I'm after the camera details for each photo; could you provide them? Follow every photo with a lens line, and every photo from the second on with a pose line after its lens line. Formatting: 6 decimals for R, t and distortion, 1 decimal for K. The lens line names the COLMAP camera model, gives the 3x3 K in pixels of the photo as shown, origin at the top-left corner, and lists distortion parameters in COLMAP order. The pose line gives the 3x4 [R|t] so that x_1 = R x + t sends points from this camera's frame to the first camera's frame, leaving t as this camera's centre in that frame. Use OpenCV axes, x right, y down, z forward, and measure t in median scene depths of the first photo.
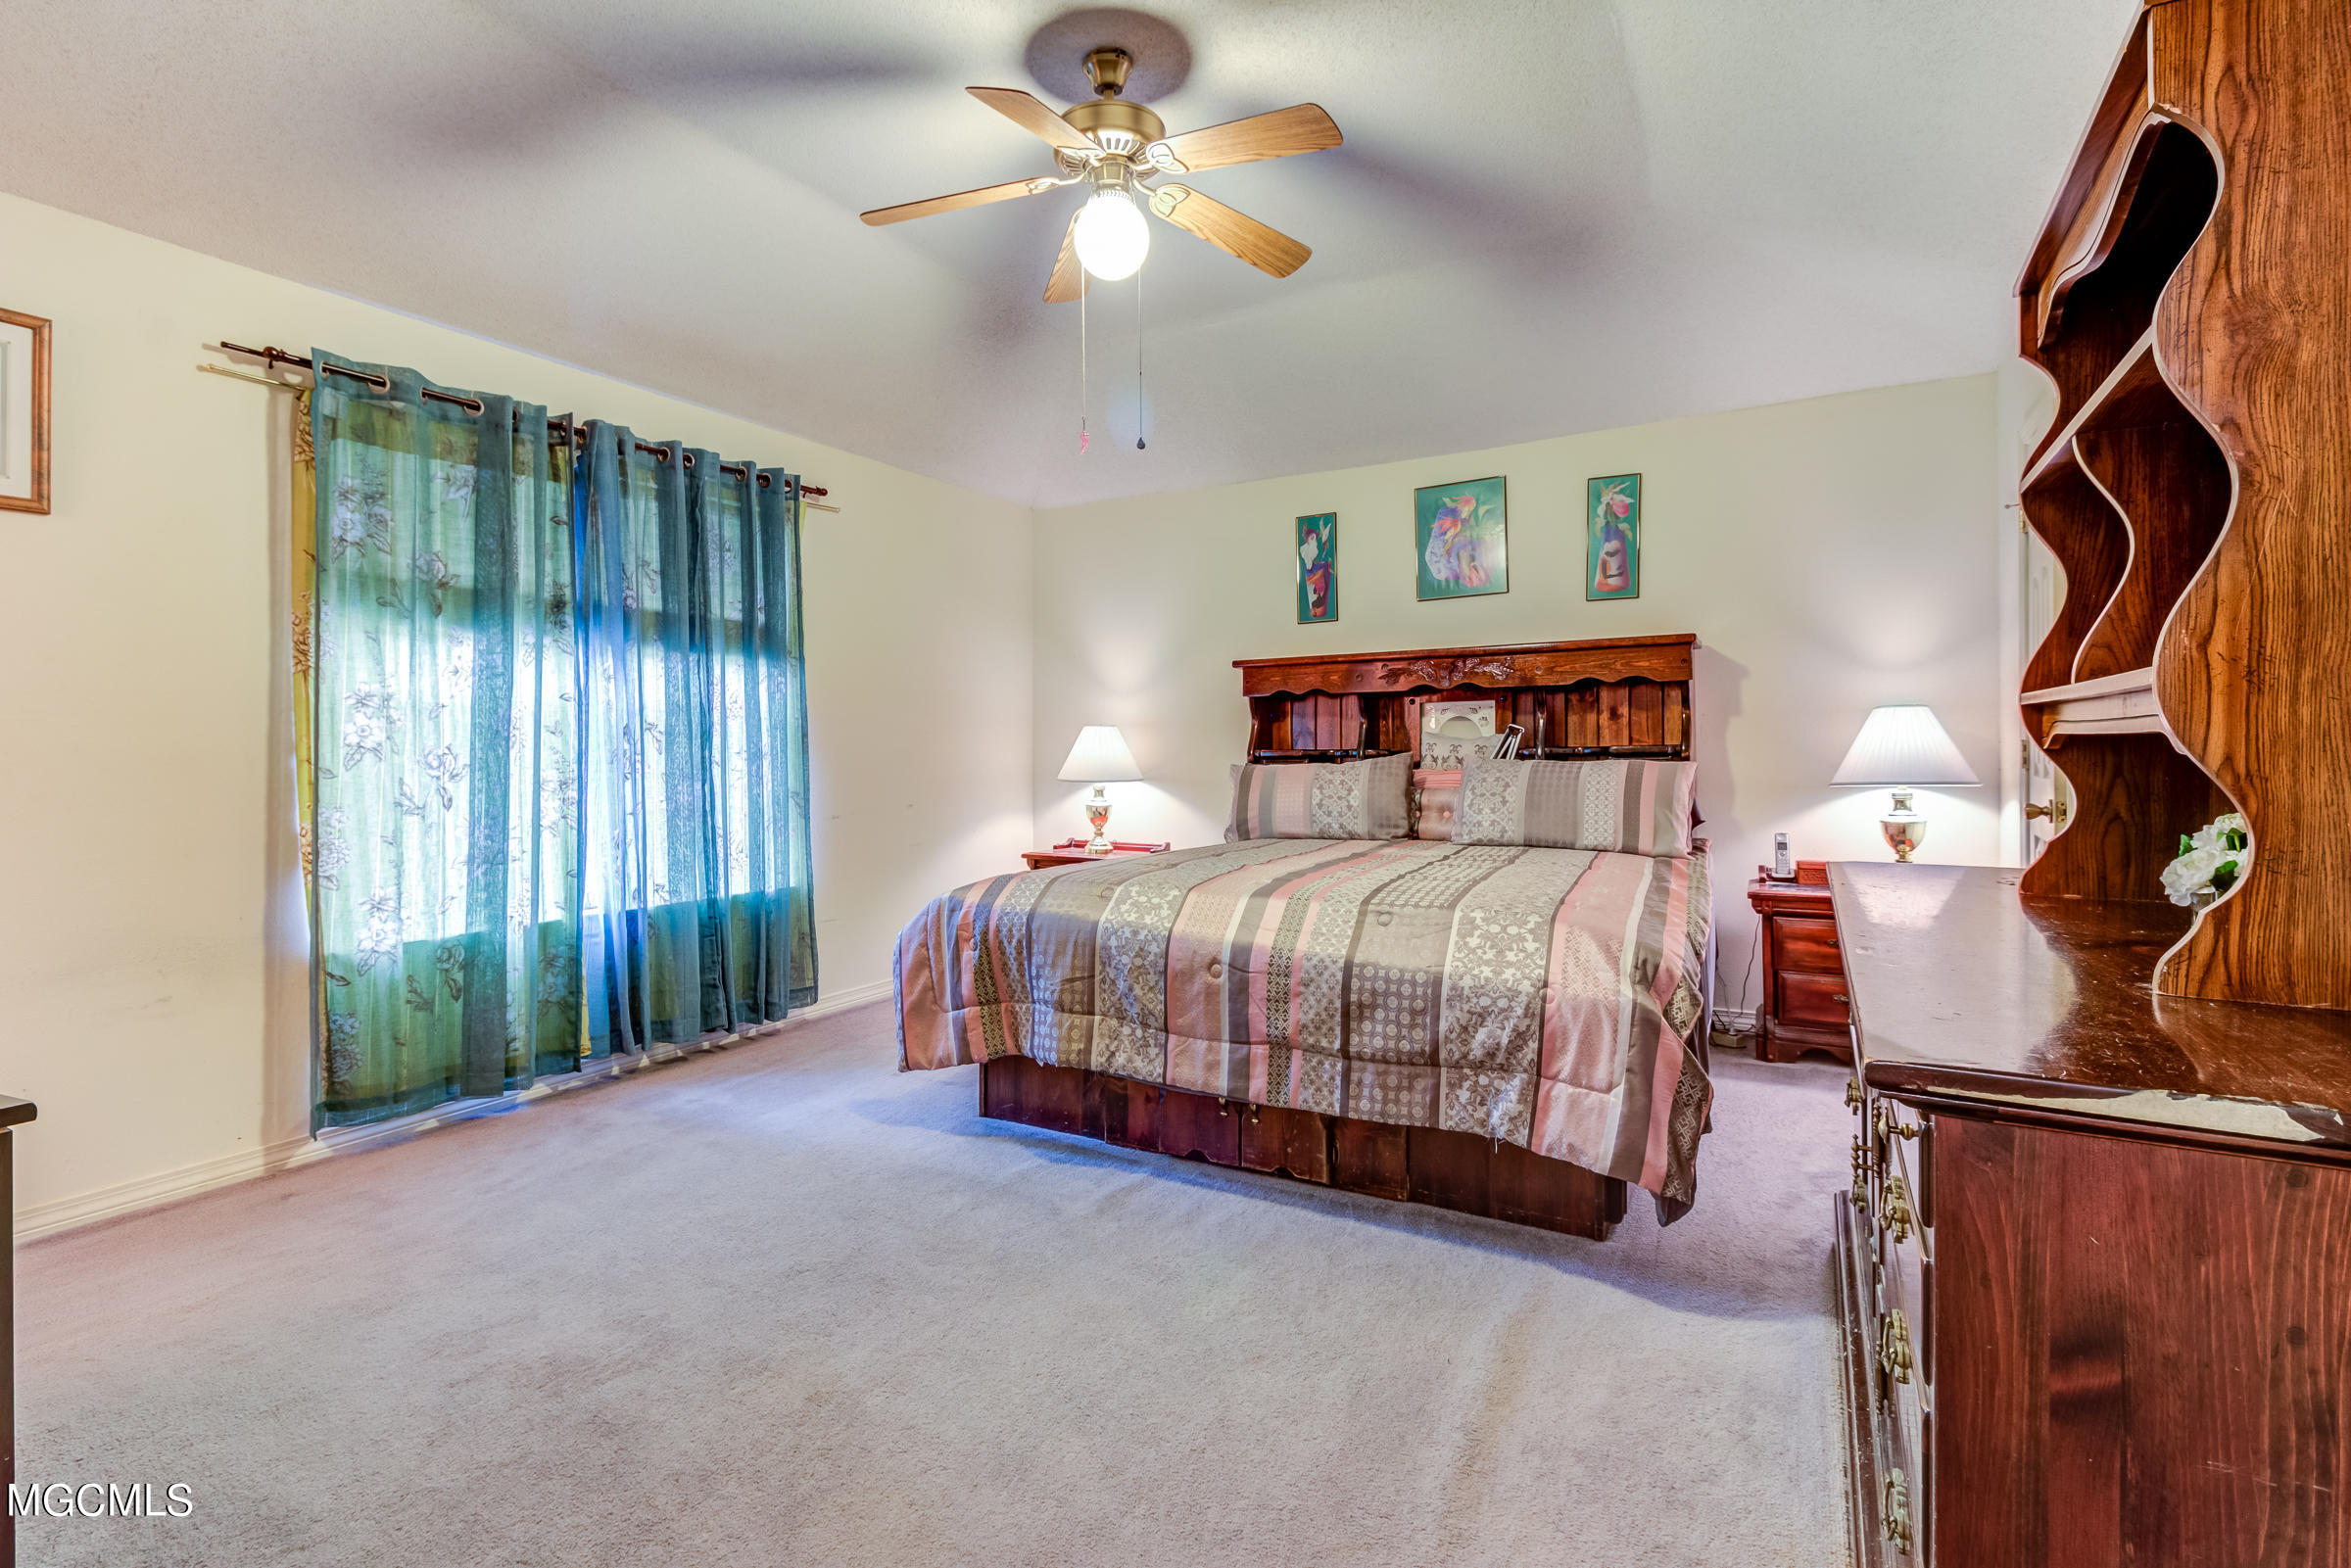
lens RADIAL K [[1106.8, 0, 1175.5], [0, 1106.8, 784.0], [0, 0, 1]] dist [0.033774, 0.000066]
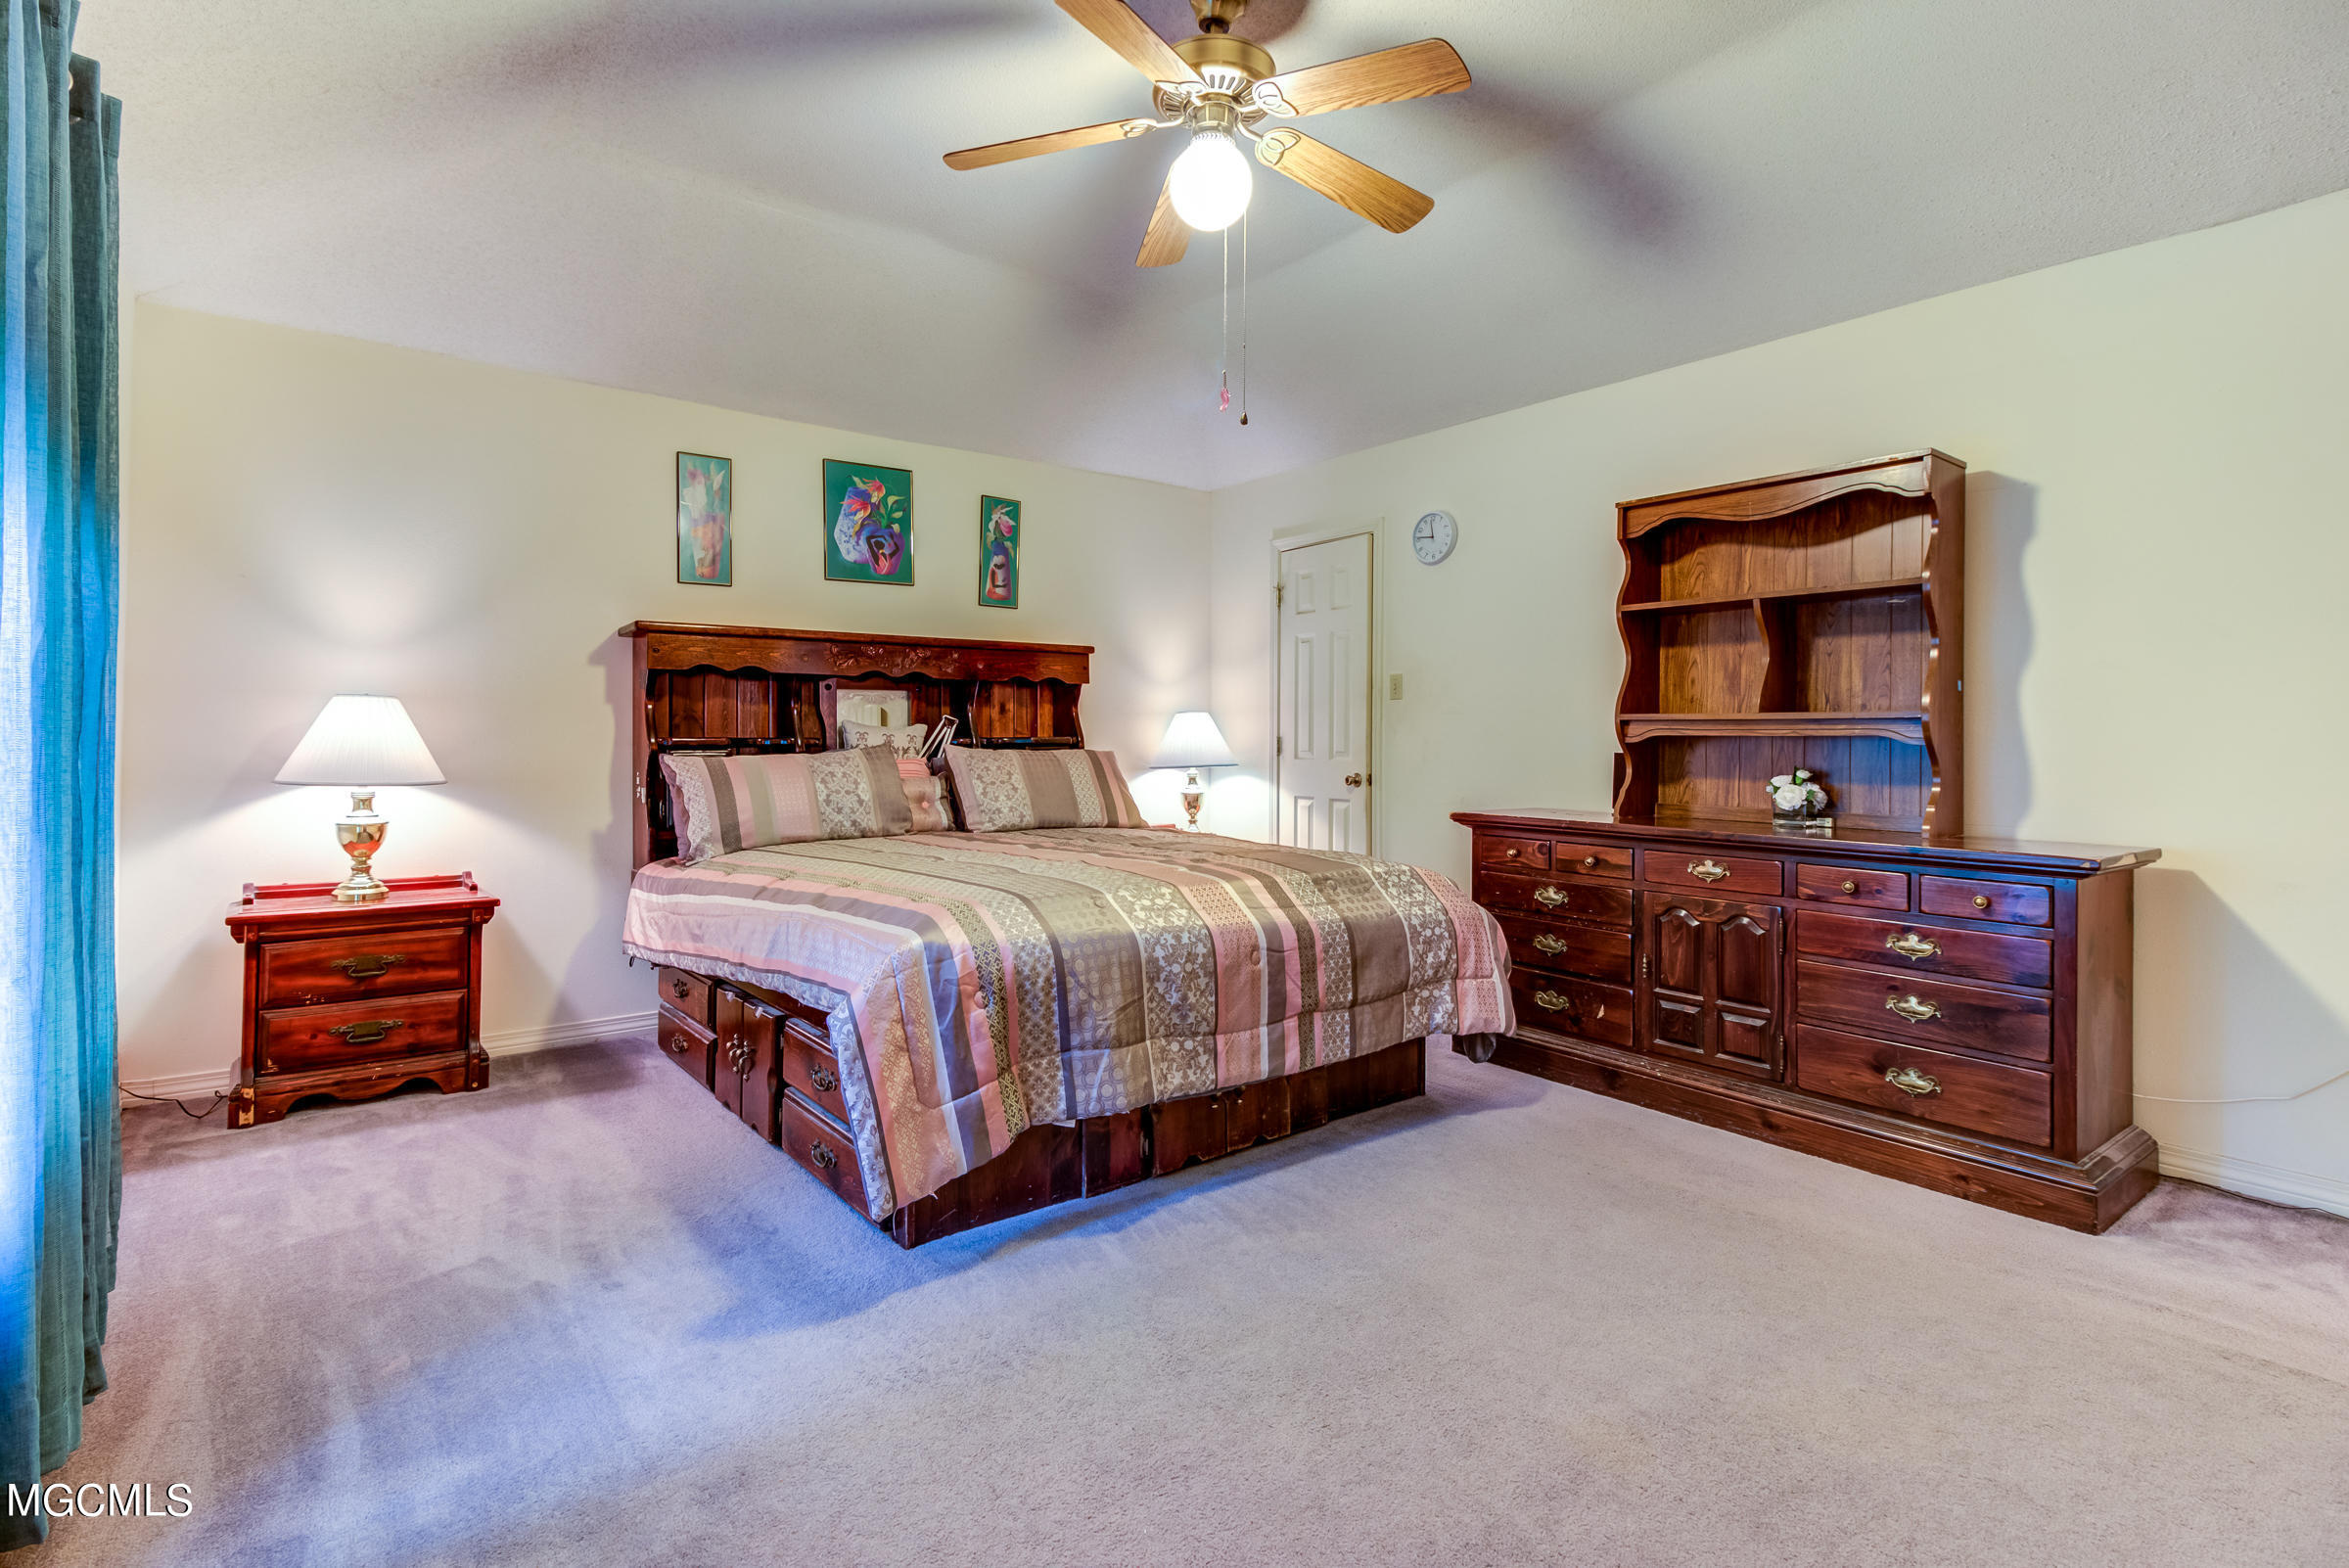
lens RADIAL K [[1110.7, 0, 1134.7], [0, 1110.7, 746.7], [0, 0, 1]] dist [0.021987, 0.000010]
pose [[0.398380, 0.001760, 0.917219, -0.823774], [0.020805, 0.999724, -0.010955, -0.013426], [-0.916985, 0.023447, 0.398233, 0.607484]]
